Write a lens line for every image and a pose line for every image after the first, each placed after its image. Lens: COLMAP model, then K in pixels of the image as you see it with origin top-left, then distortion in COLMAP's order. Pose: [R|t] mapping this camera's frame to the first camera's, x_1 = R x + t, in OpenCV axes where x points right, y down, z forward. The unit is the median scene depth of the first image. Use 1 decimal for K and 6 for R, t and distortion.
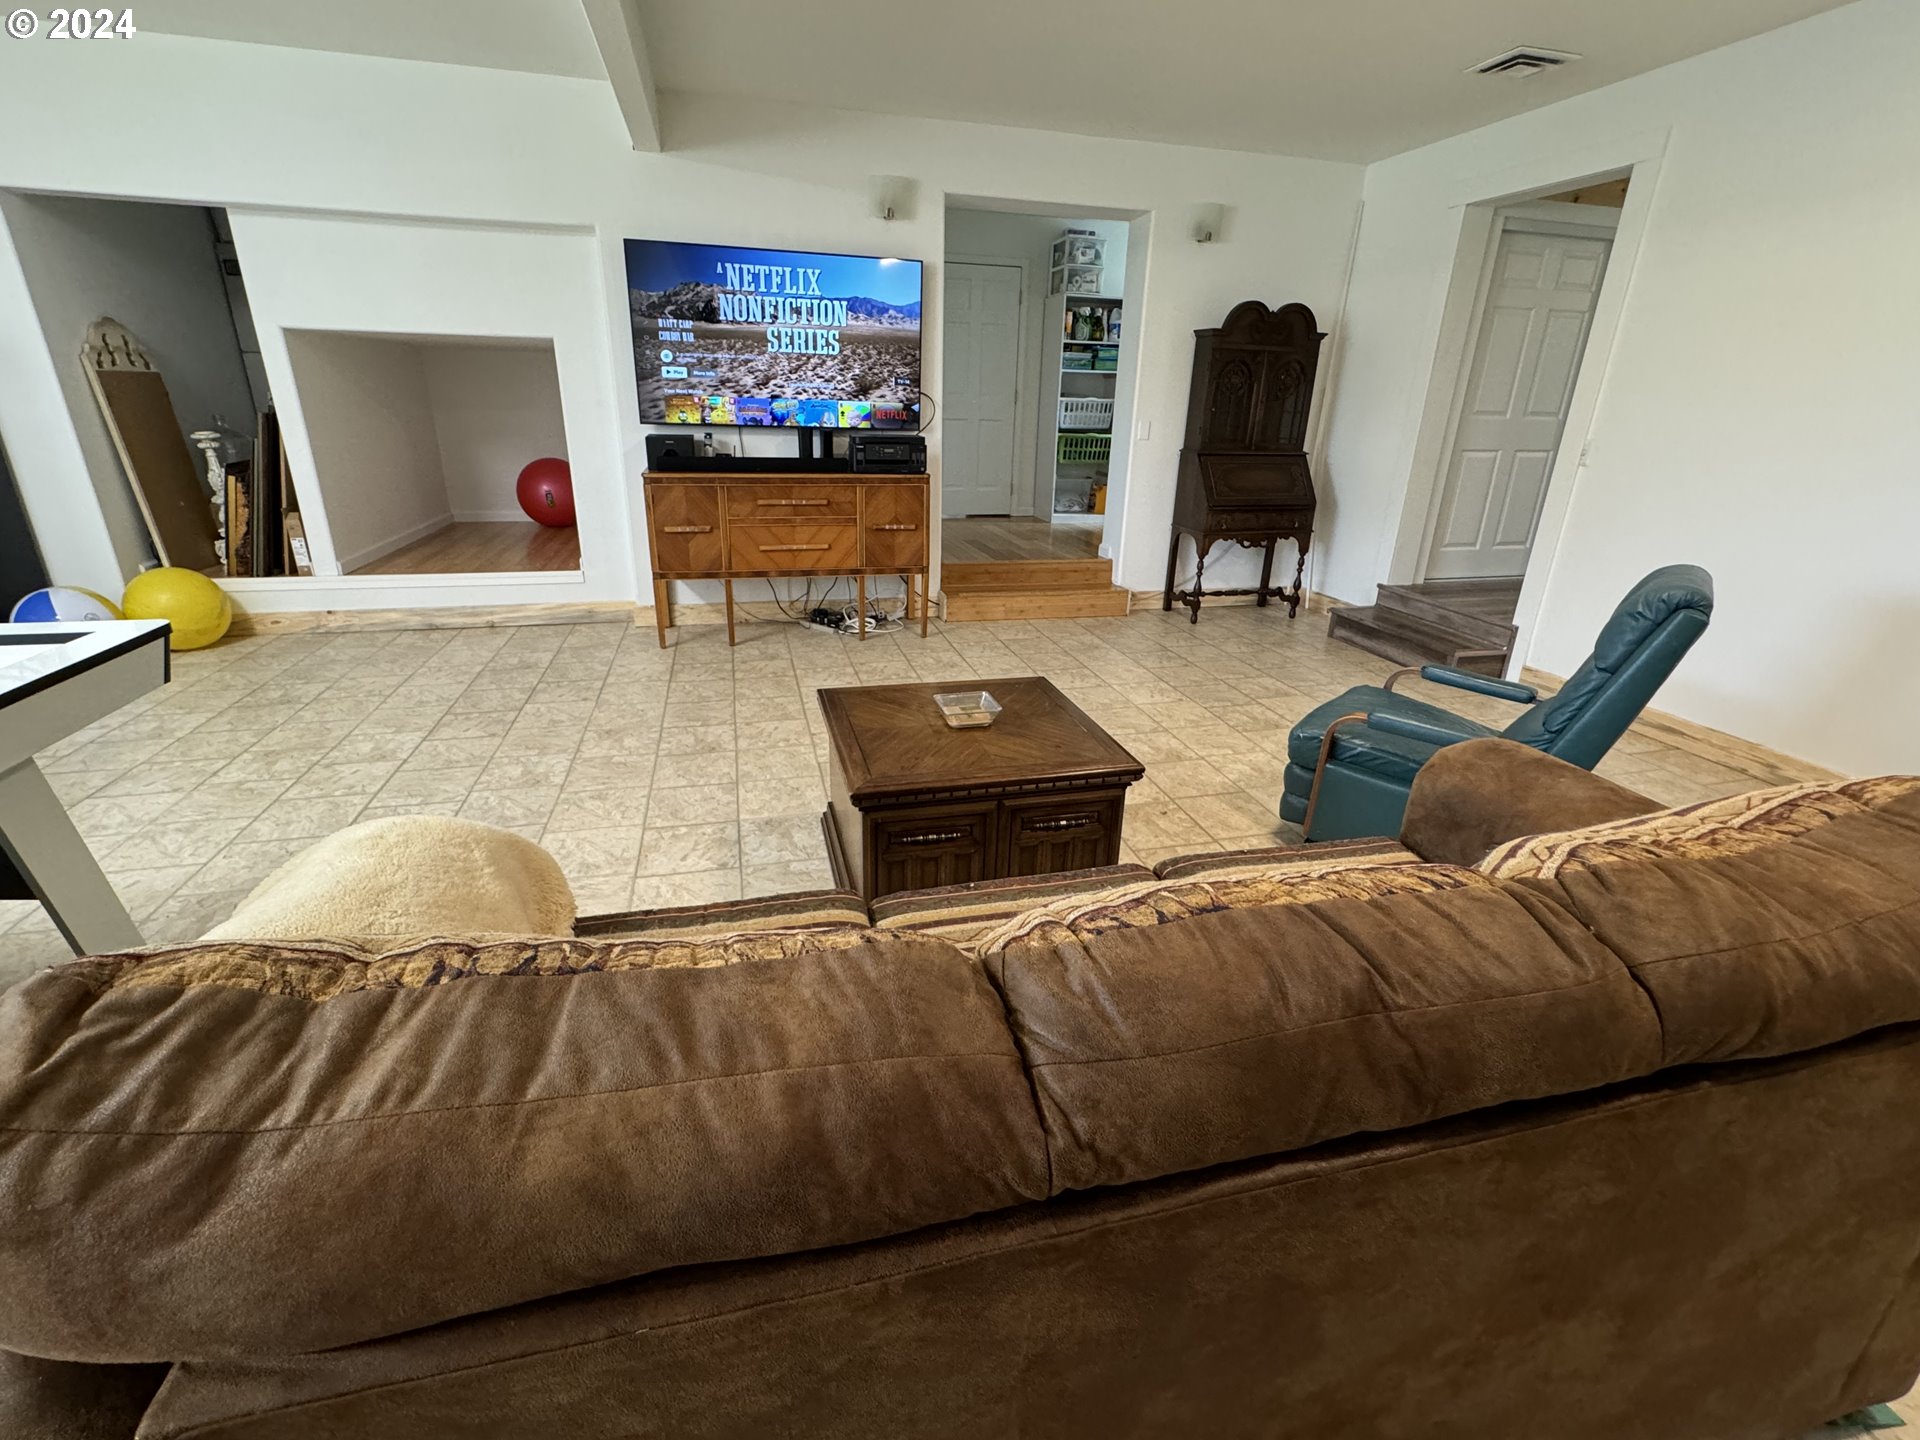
lens RADIAL K [[852.2, 0, 959.2], [0, 852.2, 722.3], [0, 0, 1]] dist [0.000803, 0.000023]
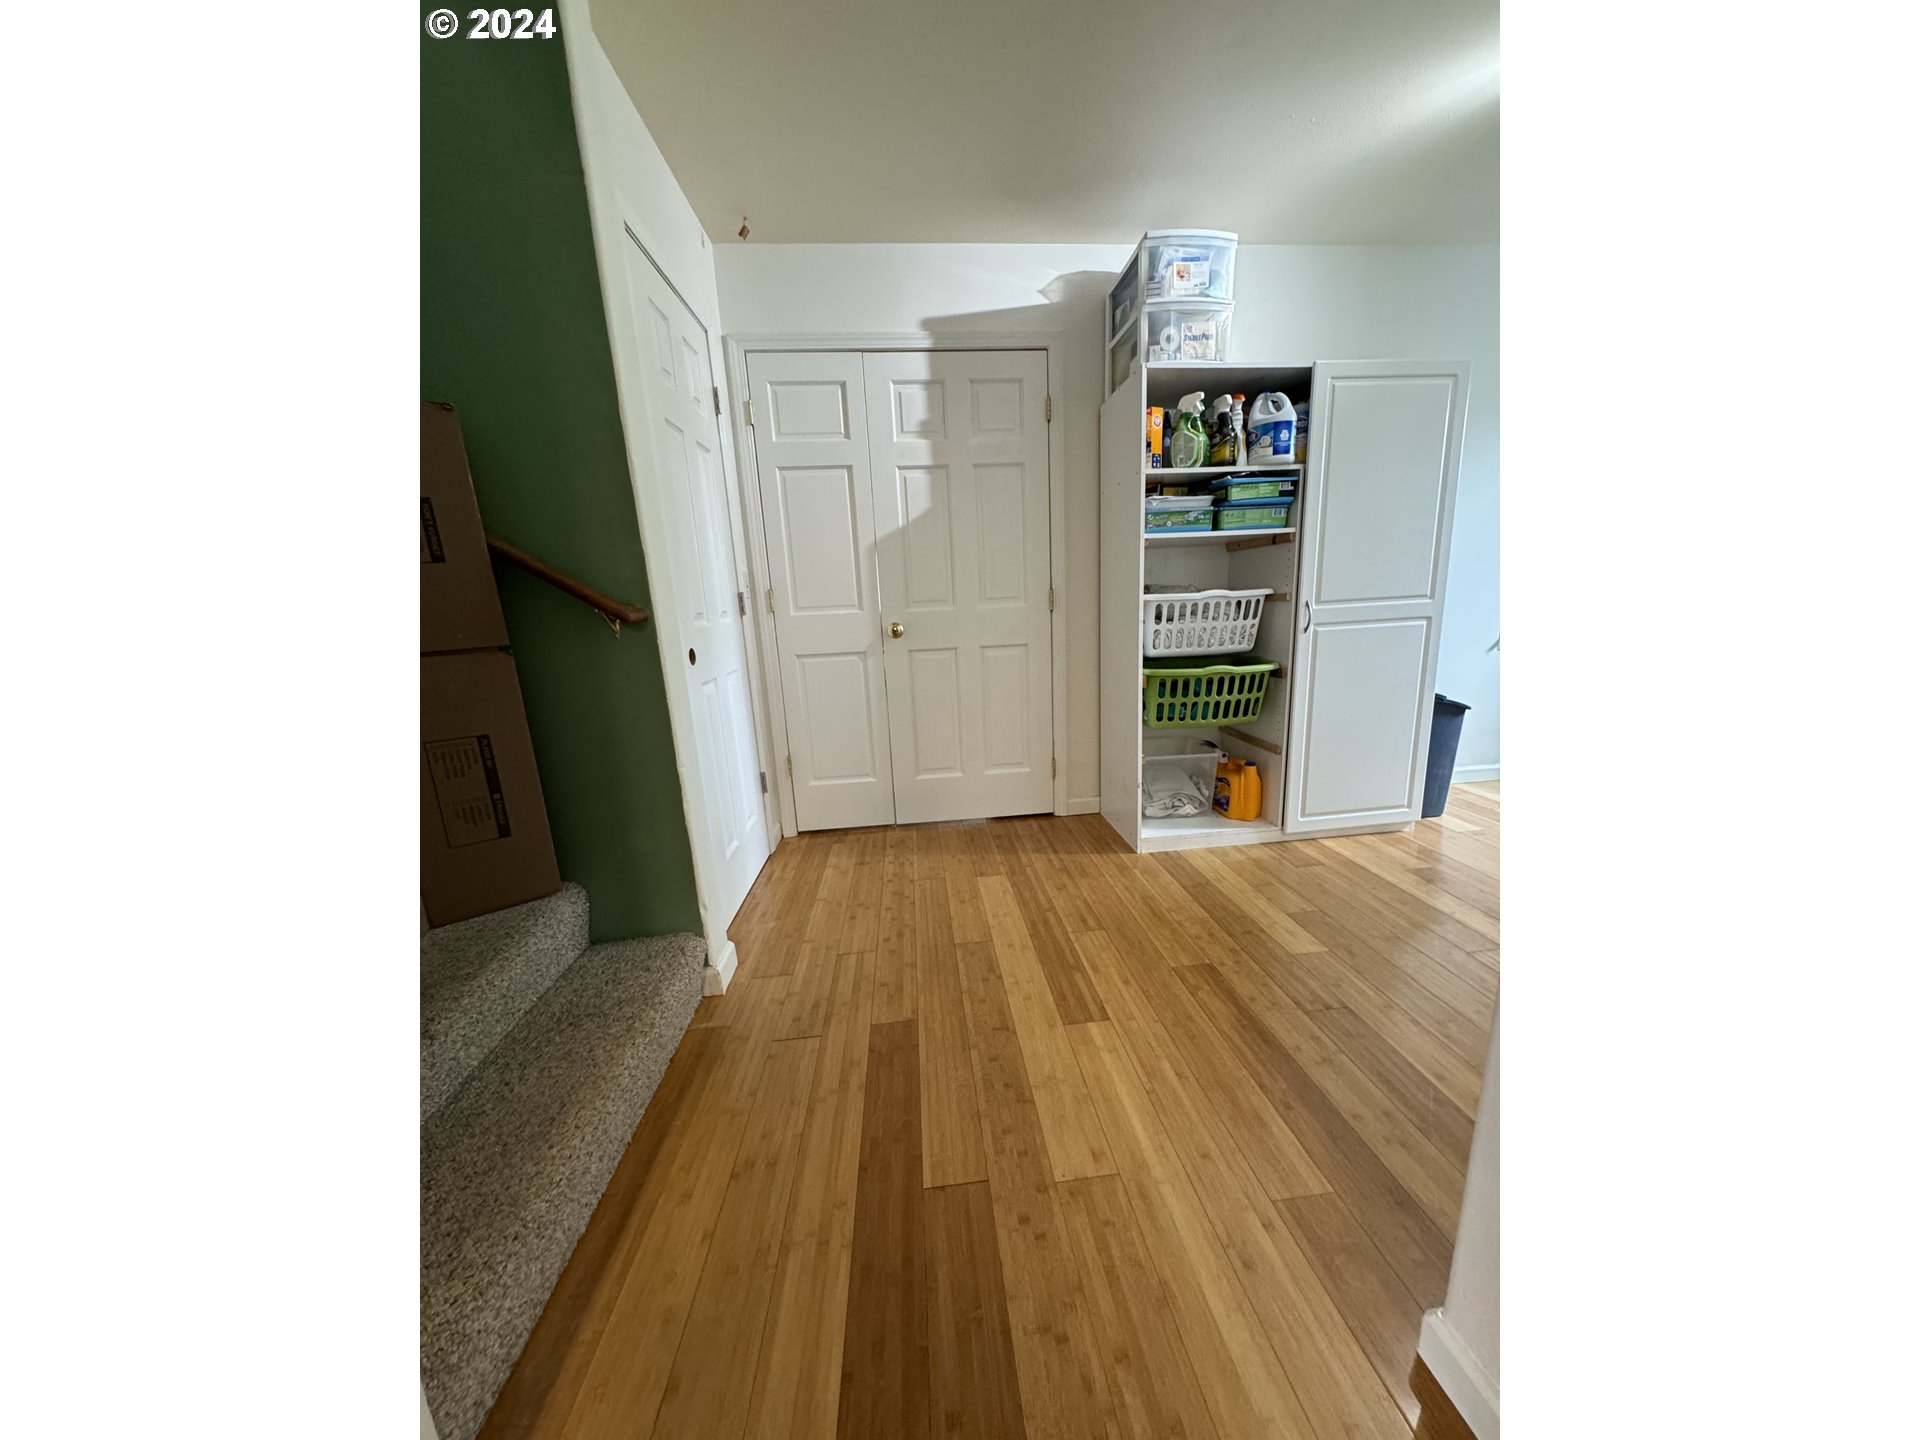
lens RADIAL K [[553.1, 0, 959.5], [0, 553.1, 716.2], [0, 0, 1]] dist [-0.000305, -0.000002]
pose [[0.984741, -0.041100, -0.169105, 0.069719], [0.012301, 0.985720, -0.167940, -0.271695], [0.173593, 0.163297, 0.971185, 0.714738]]
